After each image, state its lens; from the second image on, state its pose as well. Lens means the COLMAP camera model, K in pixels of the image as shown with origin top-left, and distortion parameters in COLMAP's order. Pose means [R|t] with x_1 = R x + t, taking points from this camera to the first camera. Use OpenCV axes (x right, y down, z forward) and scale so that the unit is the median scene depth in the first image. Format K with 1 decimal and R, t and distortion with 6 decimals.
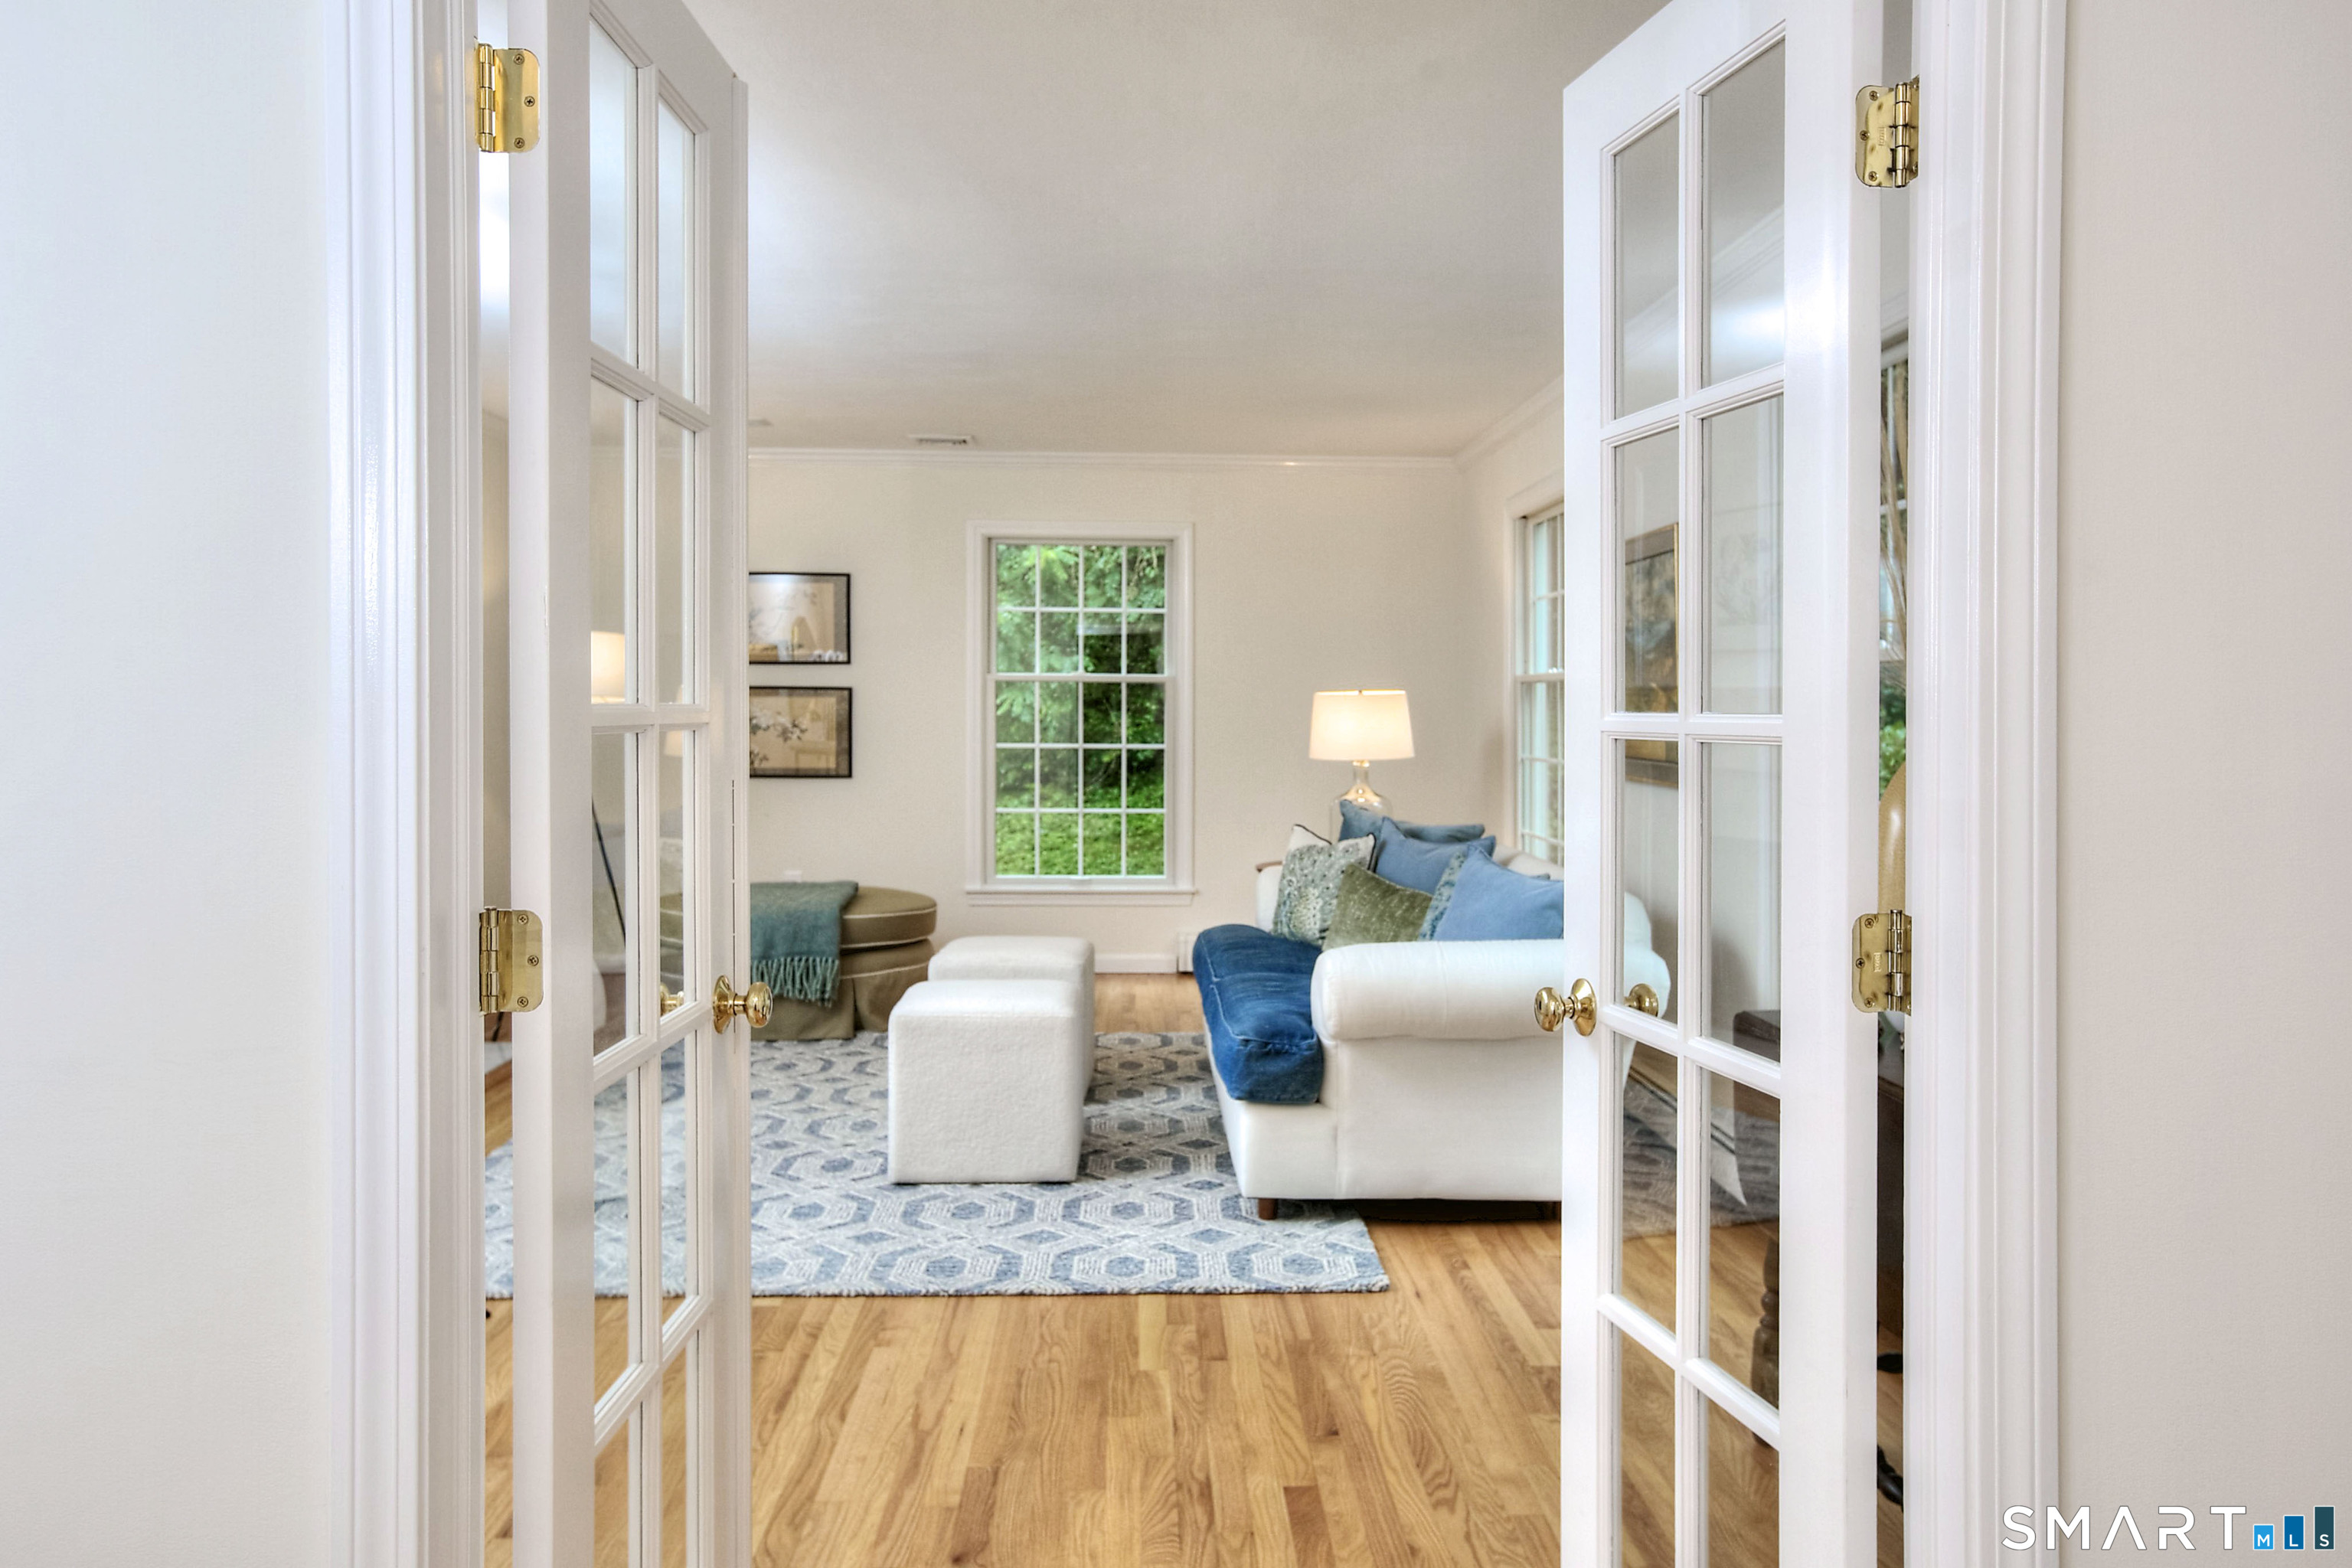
lens RADIAL K [[1794.1, 0, 1176.3], [0, 1794.1, 775.4], [0, 0, 1]] dist [-0.003257, -0.000037]
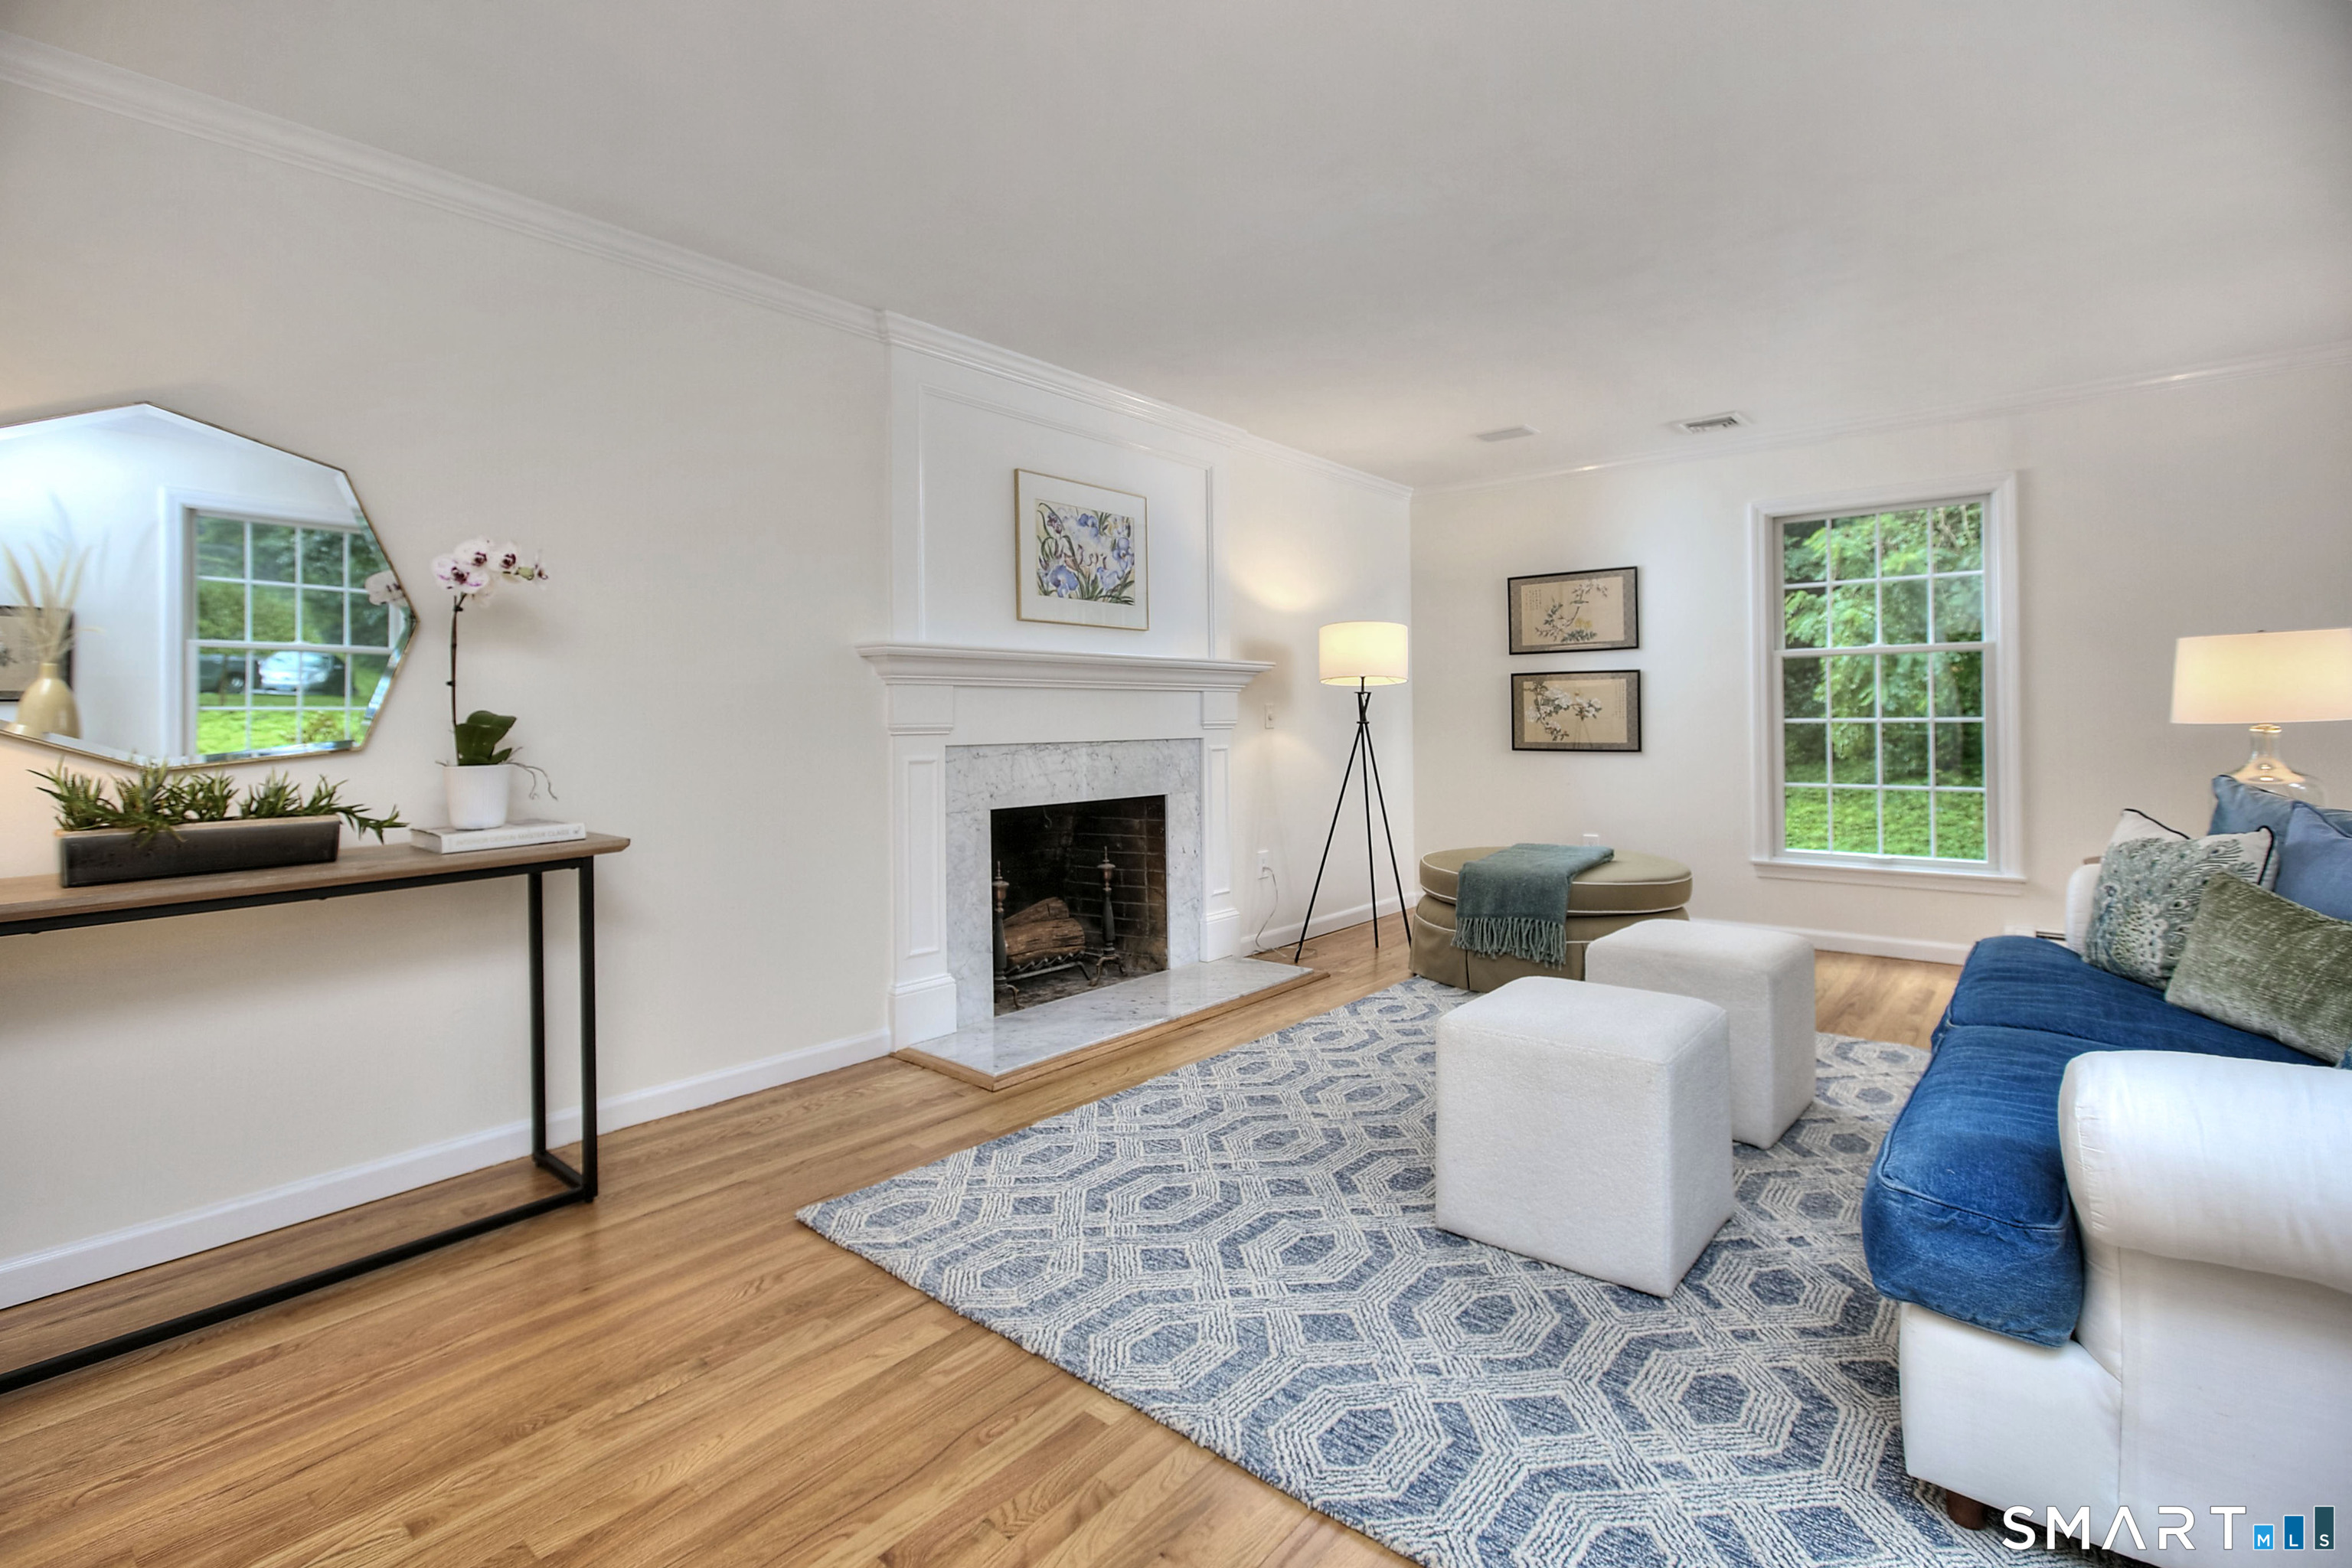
lens RADIAL K [[1082.8, 0, 1192.9], [0, 1082.8, 722.8], [0, 0, 1]] dist [-0.026898, 0.002939]
pose [[0.753598, -0.012573, -0.657216, 0.065686], [-0.012315, 0.999372, -0.033239, 0.012109], [0.657221, 0.033142, 0.752969, 0.444119]]
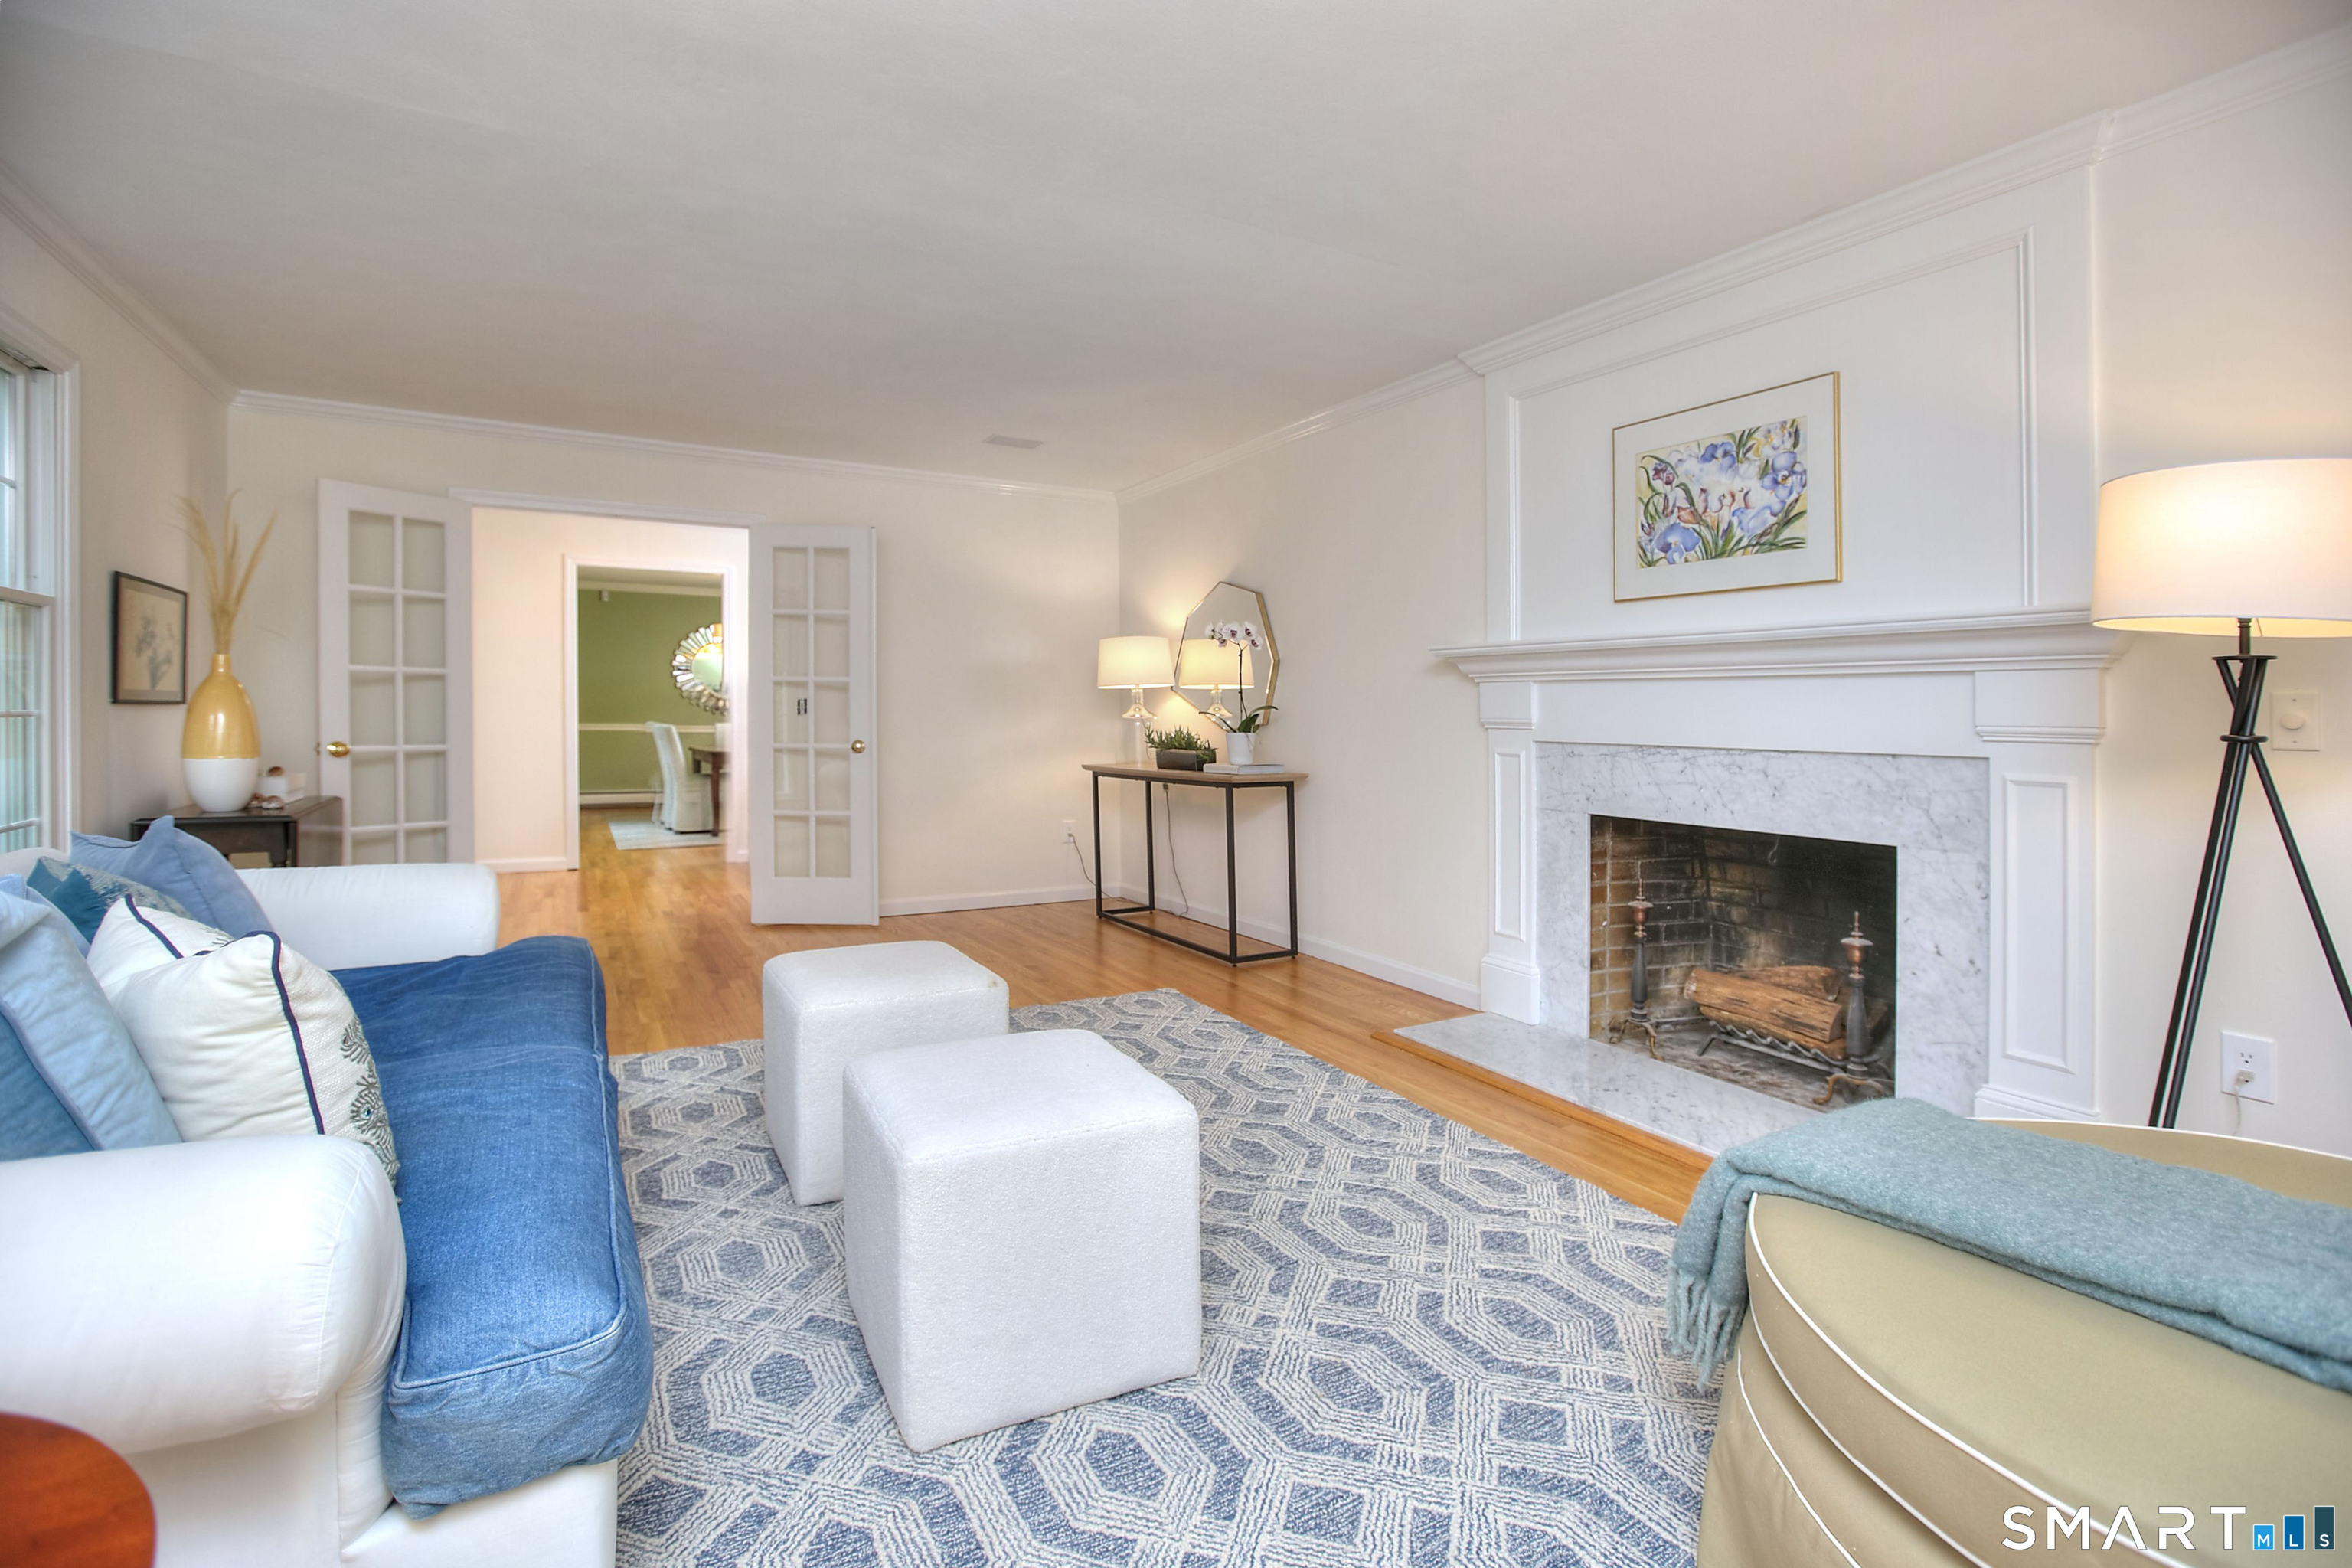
lens RADIAL K [[1012.1, 0, 1193.1], [0, 1012.1, 745.1], [0, 0, 1]] dist [-0.020084, -0.000166]
pose [[-0.862442, 0.005660, -0.506124, 0.016297], [-0.032277, 0.997287, 0.066153, -0.026090], [0.505126, 0.073390, -0.859920, 1.272277]]
